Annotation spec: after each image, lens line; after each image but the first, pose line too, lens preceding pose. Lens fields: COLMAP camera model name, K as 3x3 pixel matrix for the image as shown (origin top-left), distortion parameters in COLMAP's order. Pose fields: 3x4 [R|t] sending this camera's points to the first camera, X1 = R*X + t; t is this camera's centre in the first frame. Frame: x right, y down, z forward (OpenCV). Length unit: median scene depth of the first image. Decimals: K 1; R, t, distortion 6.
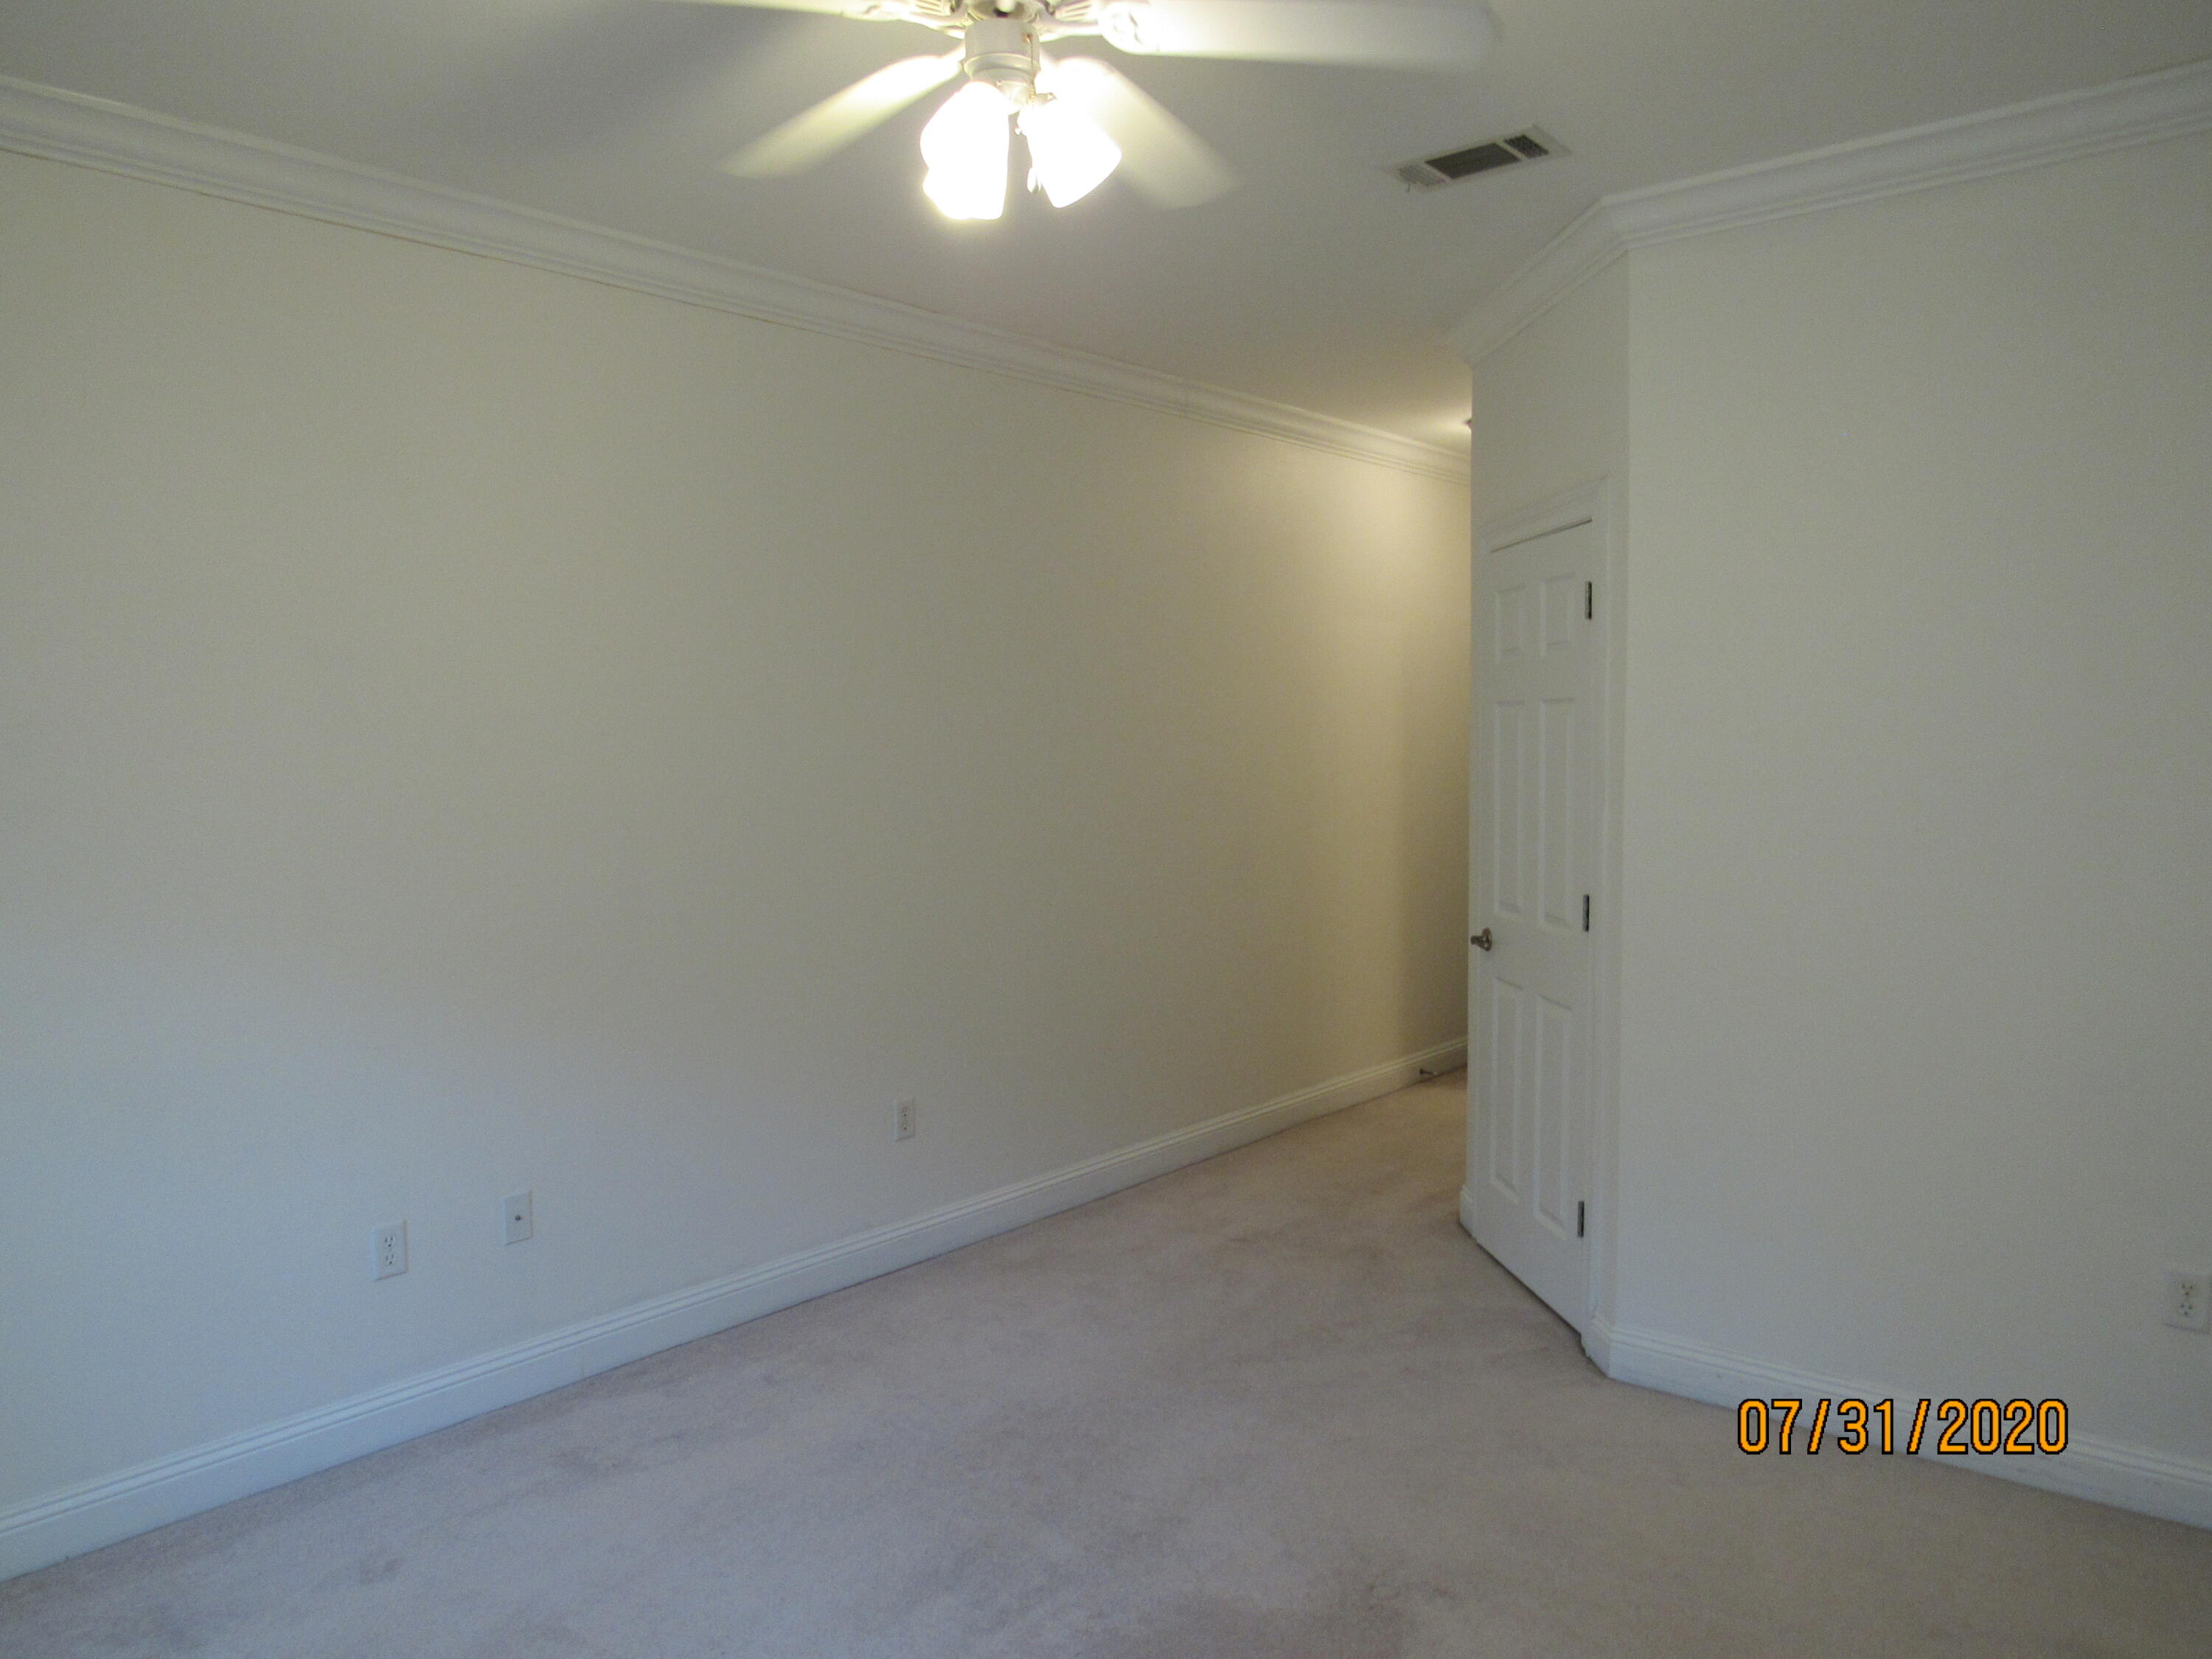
lens RADIAL K [[1580.1, 0, 1094.0], [0, 1580.1, 833.1], [0, 0, 1]] dist [-0.030116, 0.013951]
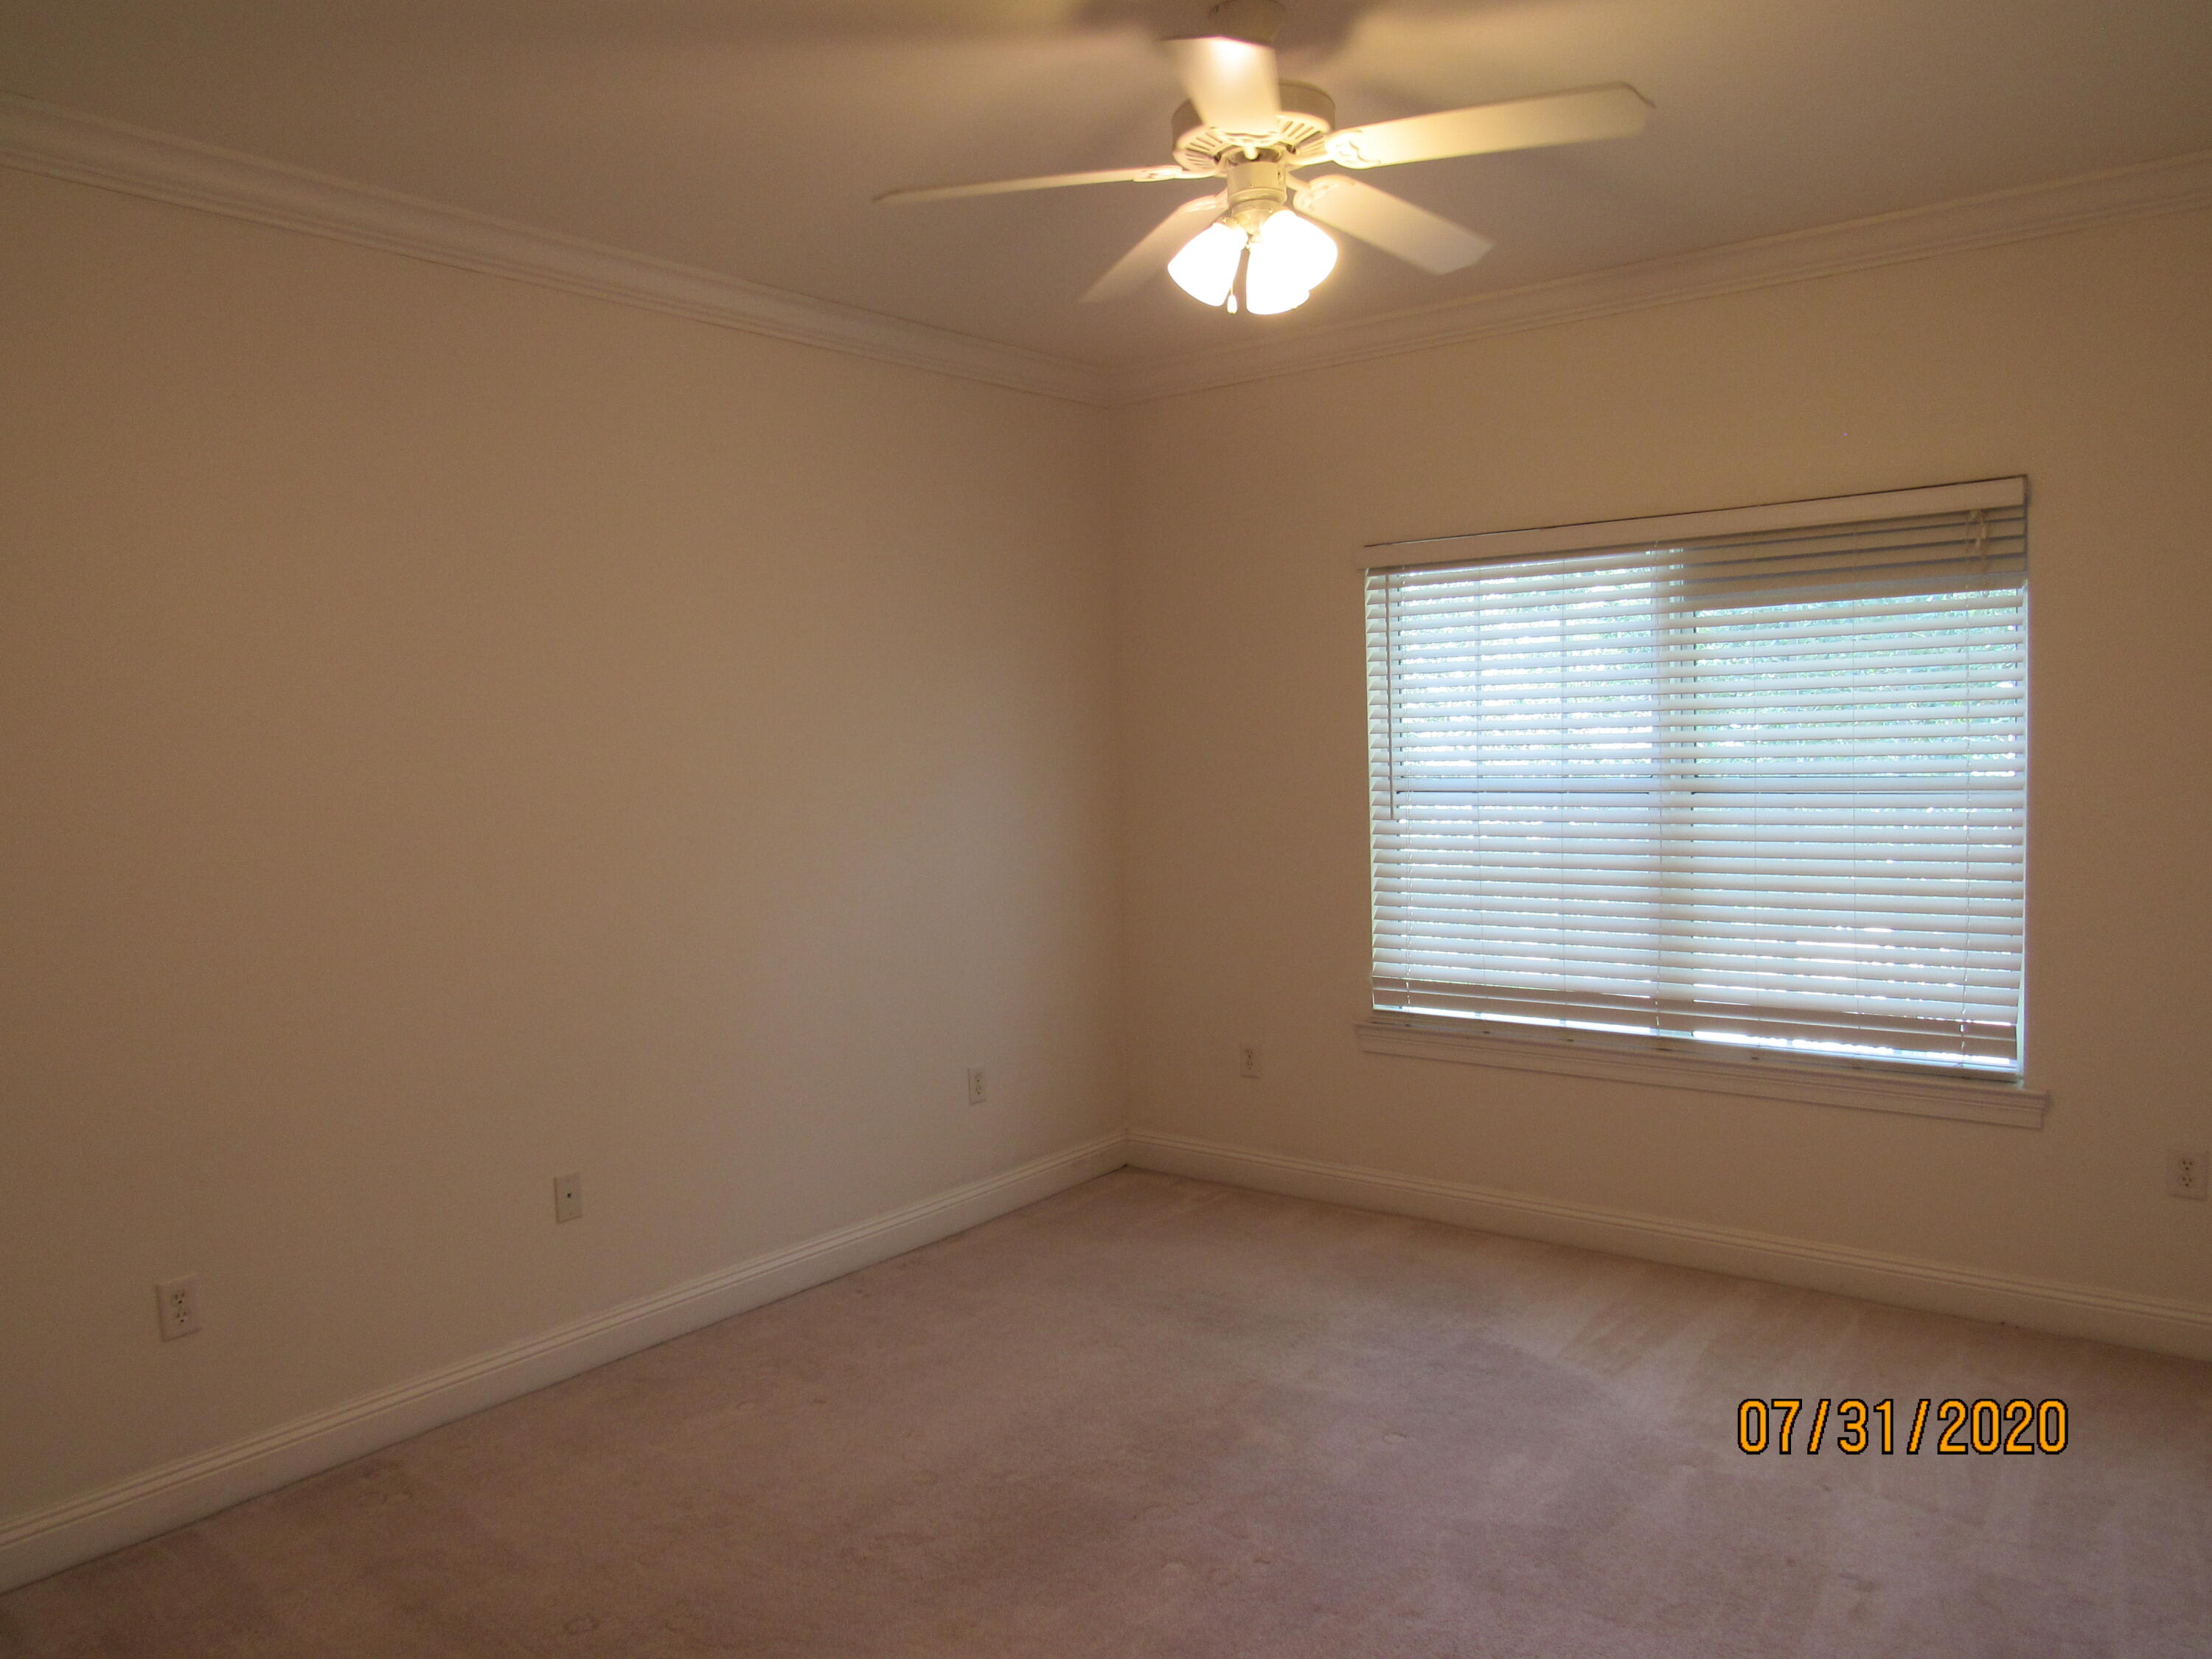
lens RADIAL K [[1548.7, 0, 1104.9], [0, 1548.7, 770.6], [0, 0, 1]] dist [0.006745, 0.002989]
pose [[0.999440, -0.015251, 0.029785, -0.153593], [0.016276, 0.999273, -0.034476, 0.012590], [-0.029238, 0.034942, 0.998962, -0.175052]]
